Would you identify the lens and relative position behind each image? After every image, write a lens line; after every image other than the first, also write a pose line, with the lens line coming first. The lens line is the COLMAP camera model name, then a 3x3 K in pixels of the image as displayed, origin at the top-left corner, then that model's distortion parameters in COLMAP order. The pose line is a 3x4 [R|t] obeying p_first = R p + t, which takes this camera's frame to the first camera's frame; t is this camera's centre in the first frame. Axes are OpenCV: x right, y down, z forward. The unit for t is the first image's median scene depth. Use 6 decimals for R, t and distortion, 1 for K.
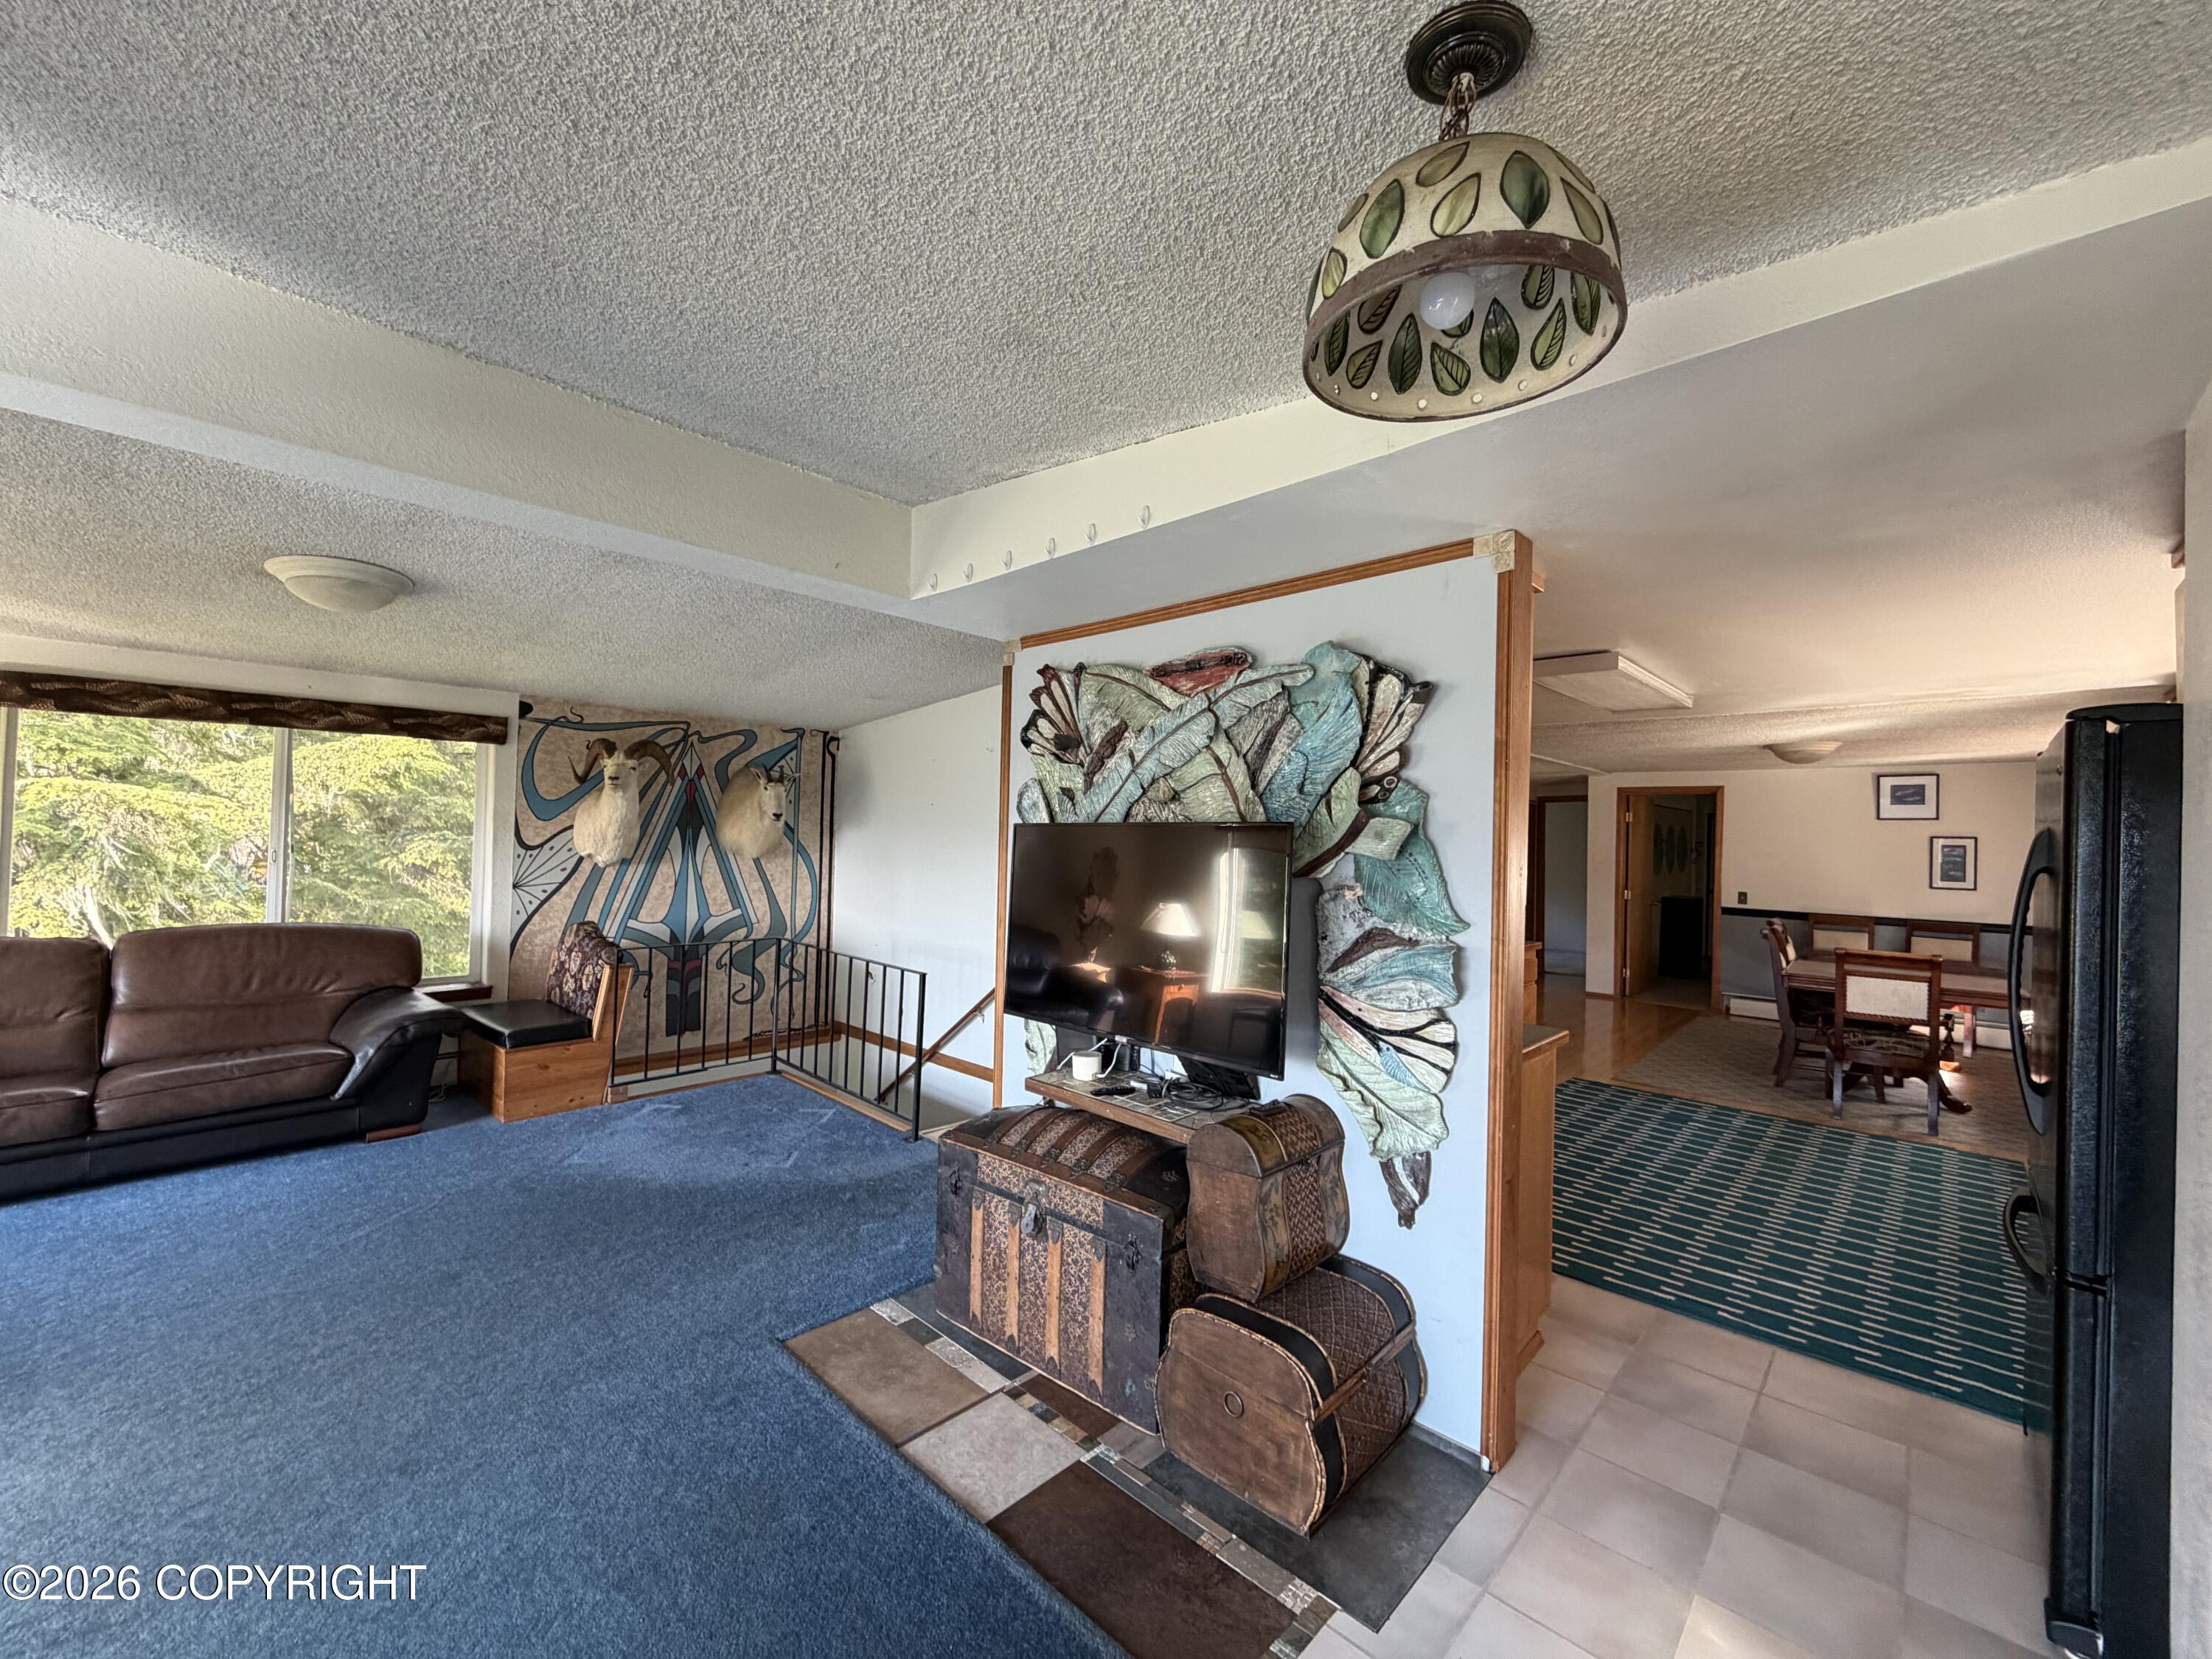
lens RADIAL K [[883.7, 0, 1098.4], [0, 883.7, 826.9], [0, 0, 1]] dist [0.001308, -0.000025]
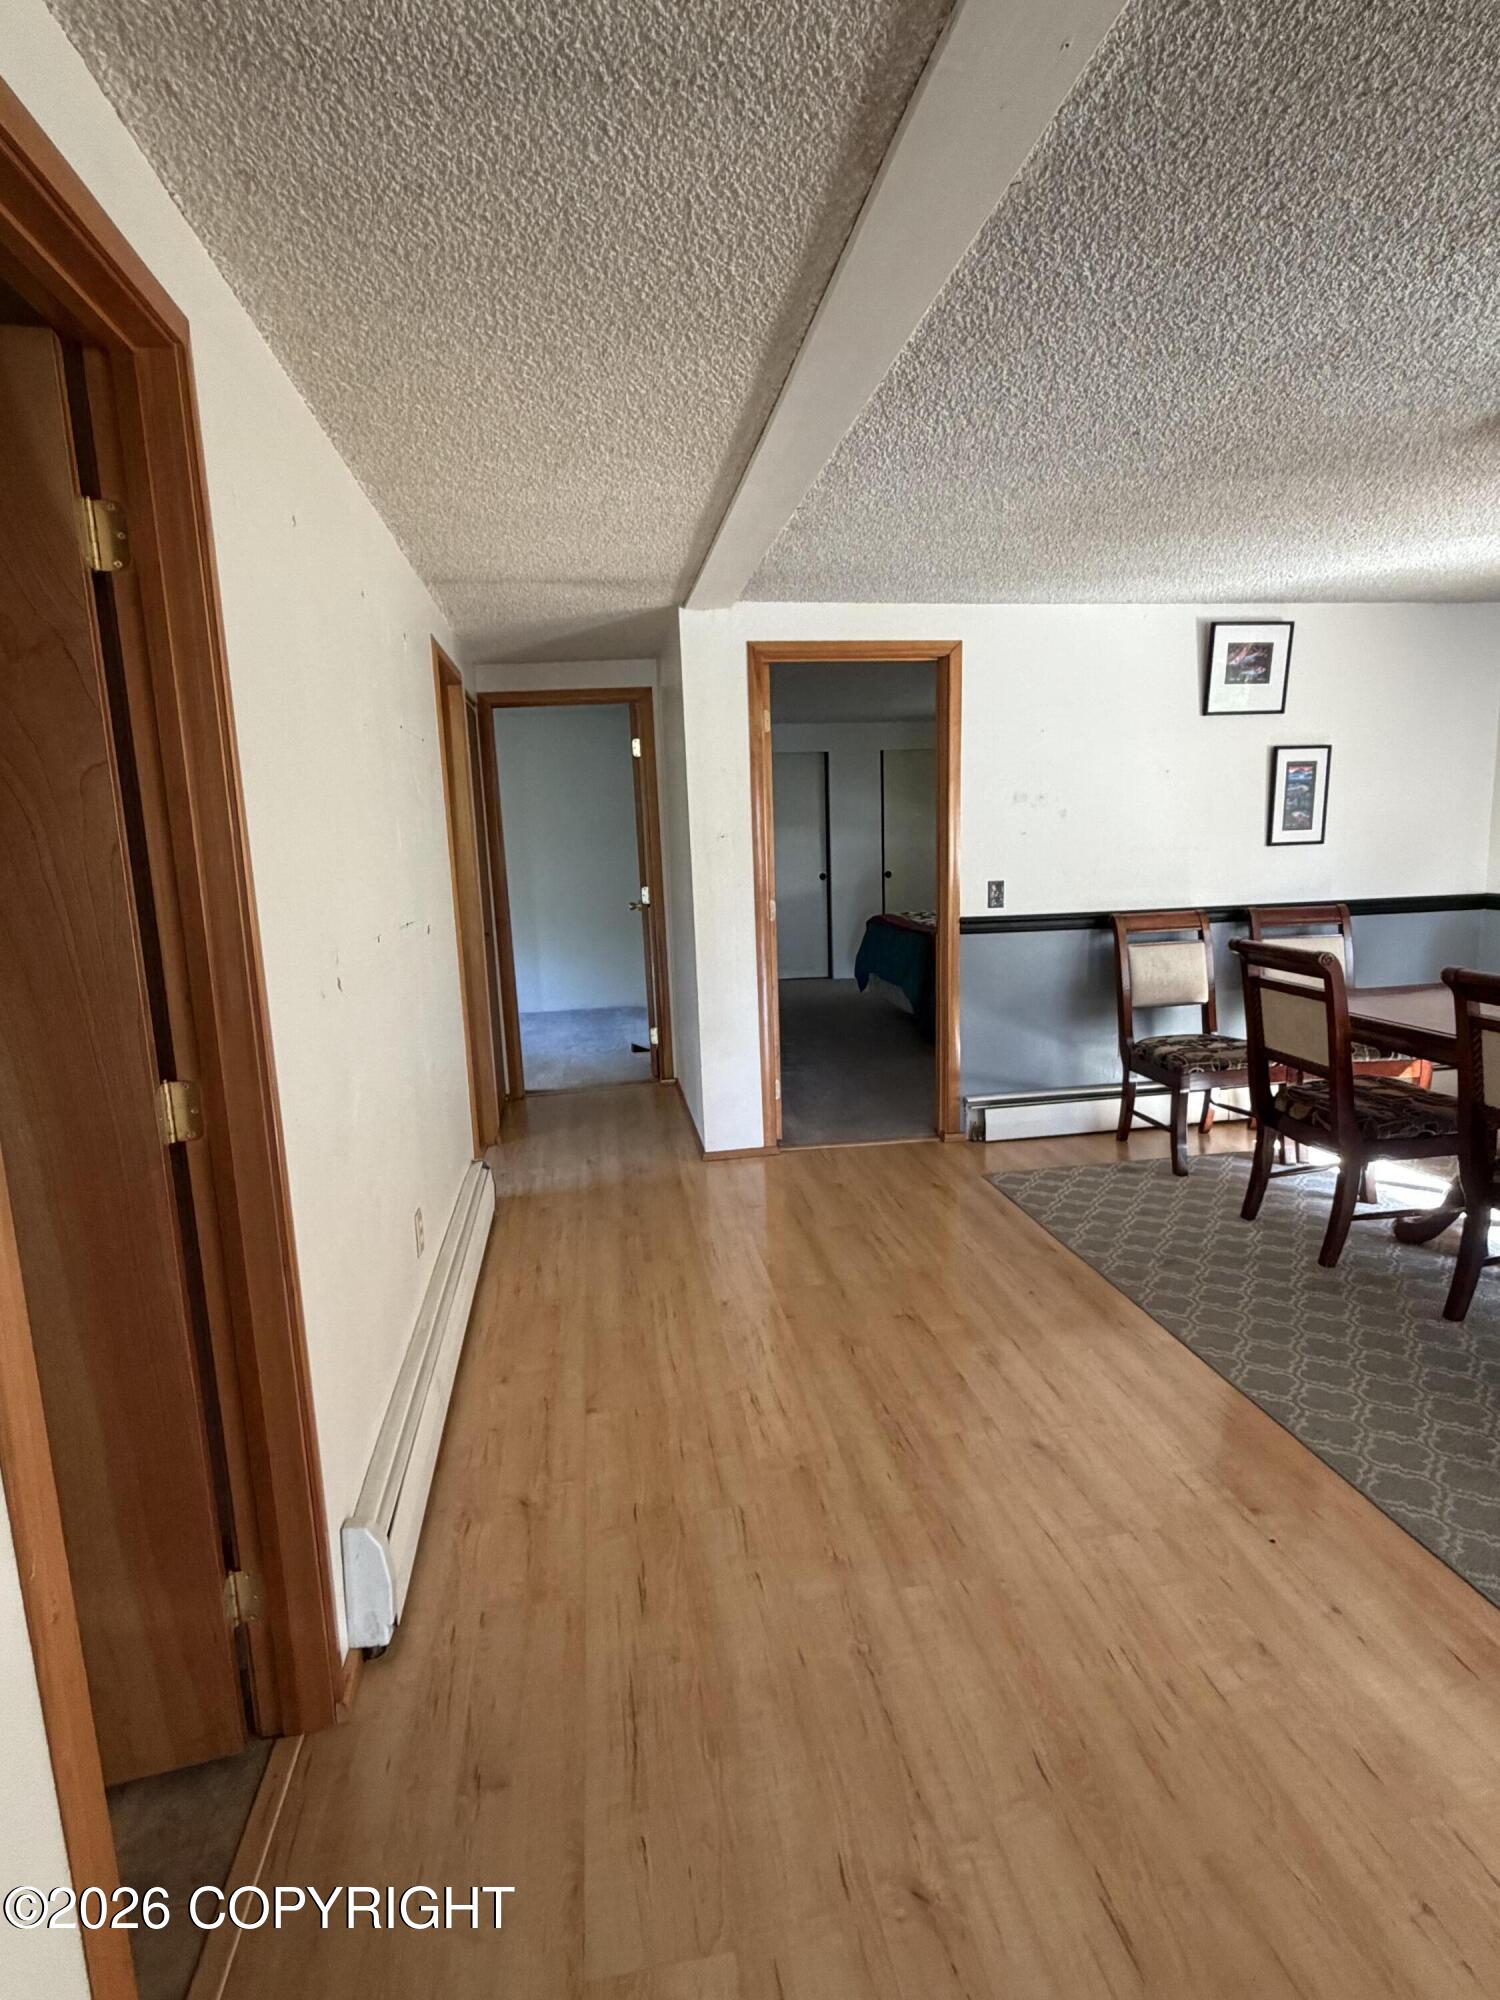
lens RADIAL K [[1039.1, 0, 750.0], [0, 1039.1, 1000.0], [0, 0, 1]] dist [0.001438, -0.001026]
pose [[0.604320, -0.177950, 0.776615, 0.398692], [0.037692, 0.980033, 0.195230, 0.043017], [-0.795849, -0.088709, 0.598961, 1.412793]]
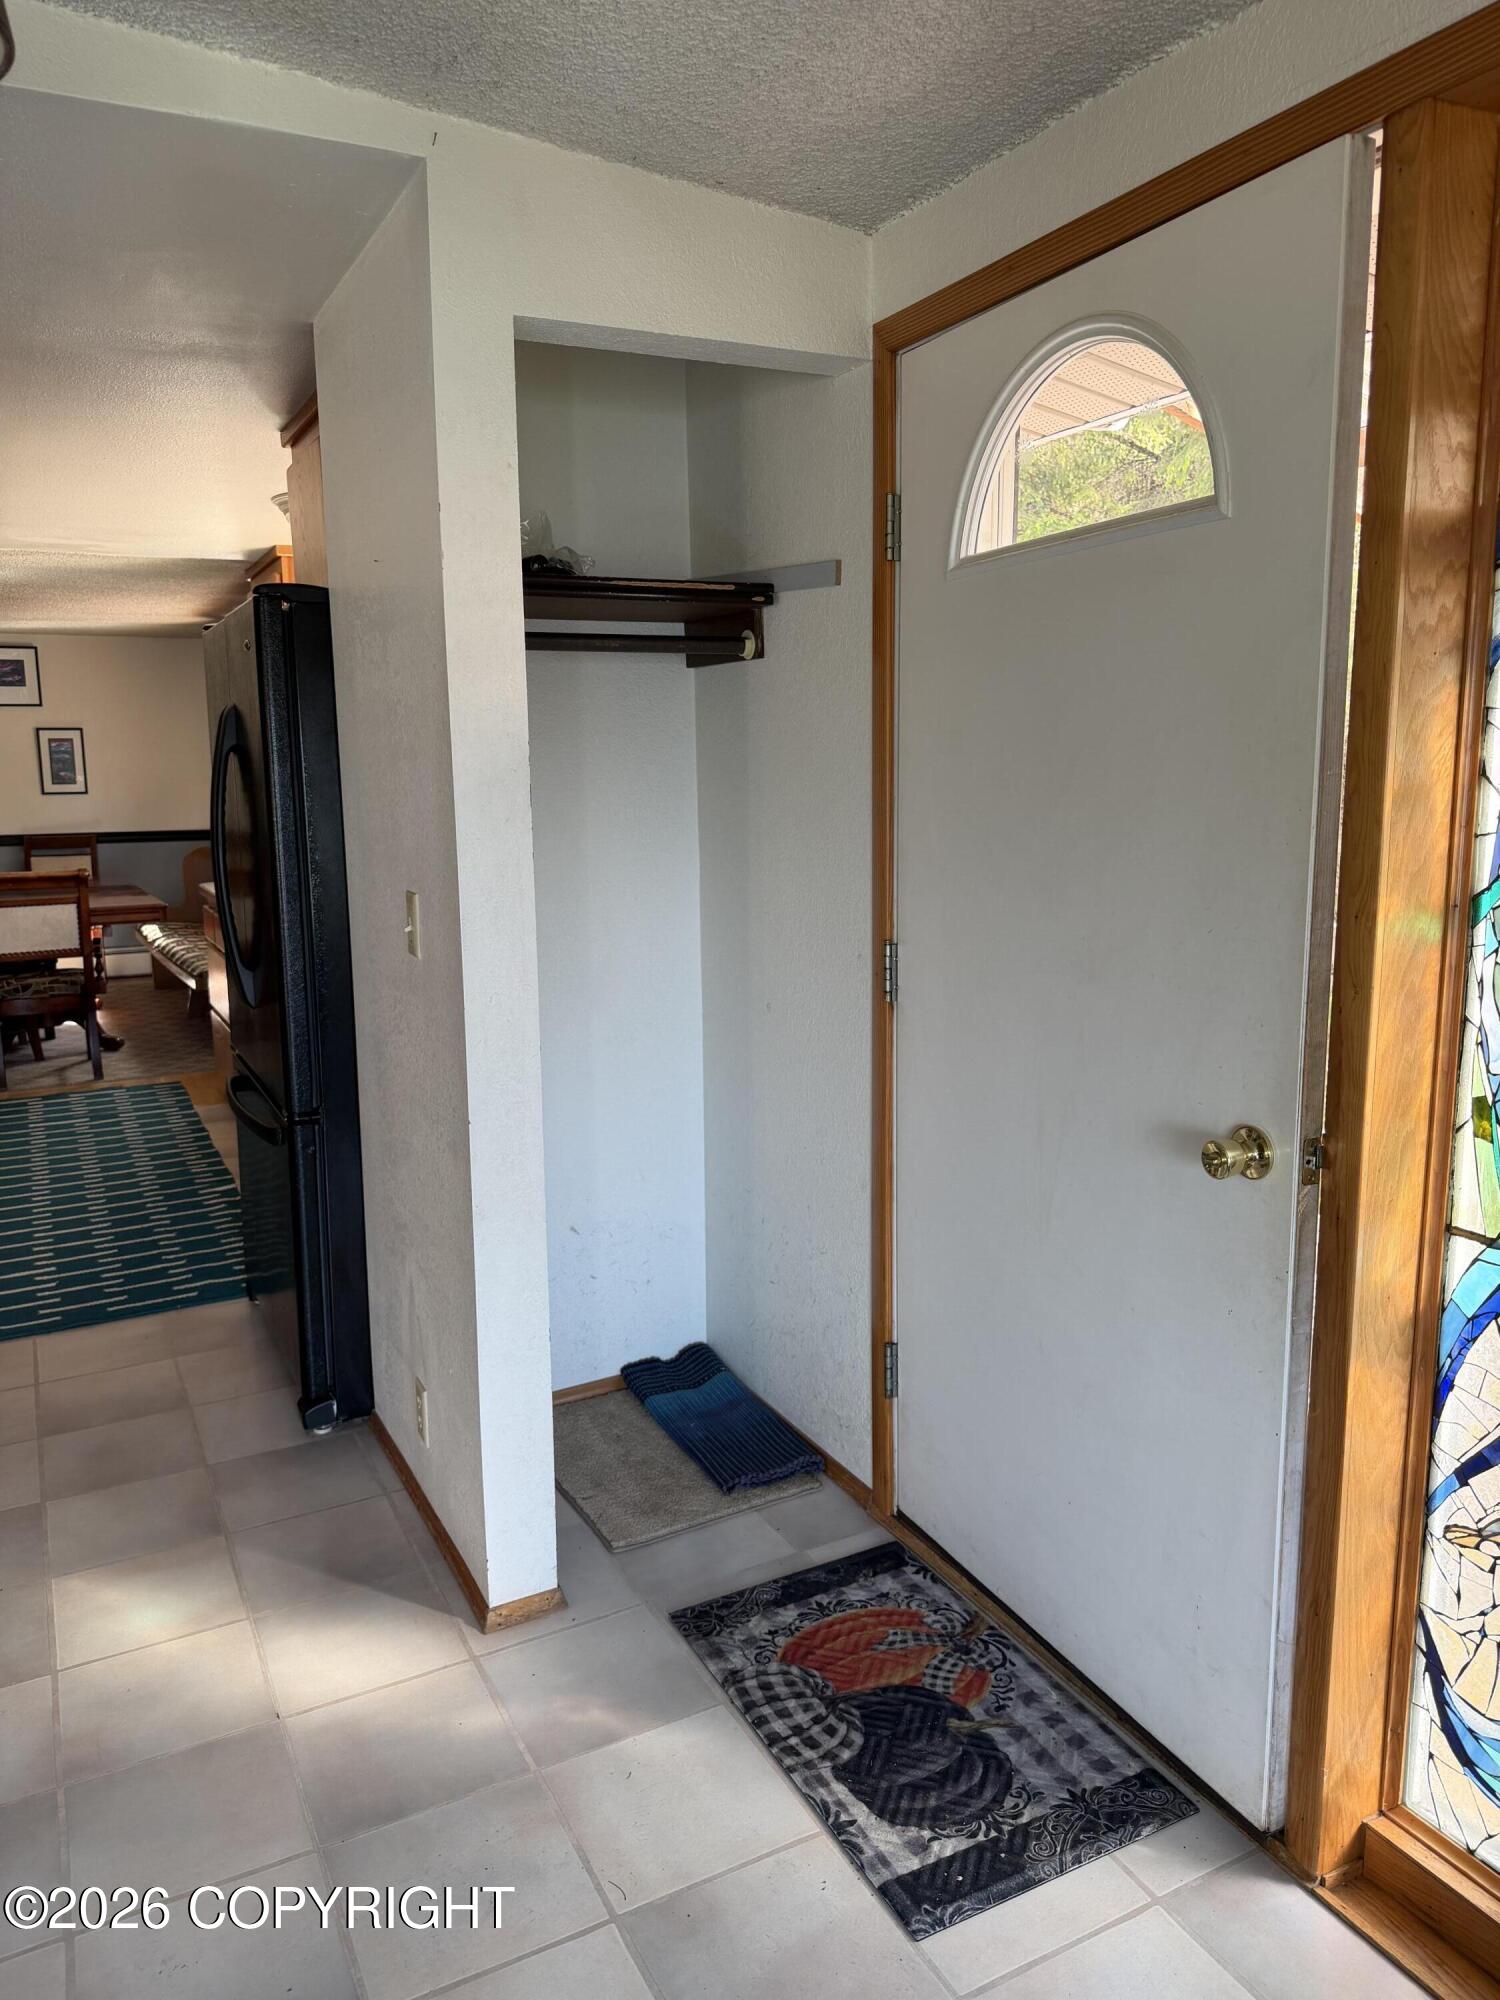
lens RADIAL K [[1419.6, 0, 750.0], [0, 1419.6, 1000.0], [0, 0, 1]] dist [-0.003718, -0.003774]
pose [[0.324817, -0.186553, 0.927196, -0.111400], [0.004337, 0.980637, 0.195786, 0.006595], [-0.945767, -0.059573, 0.319337, -0.031066]]
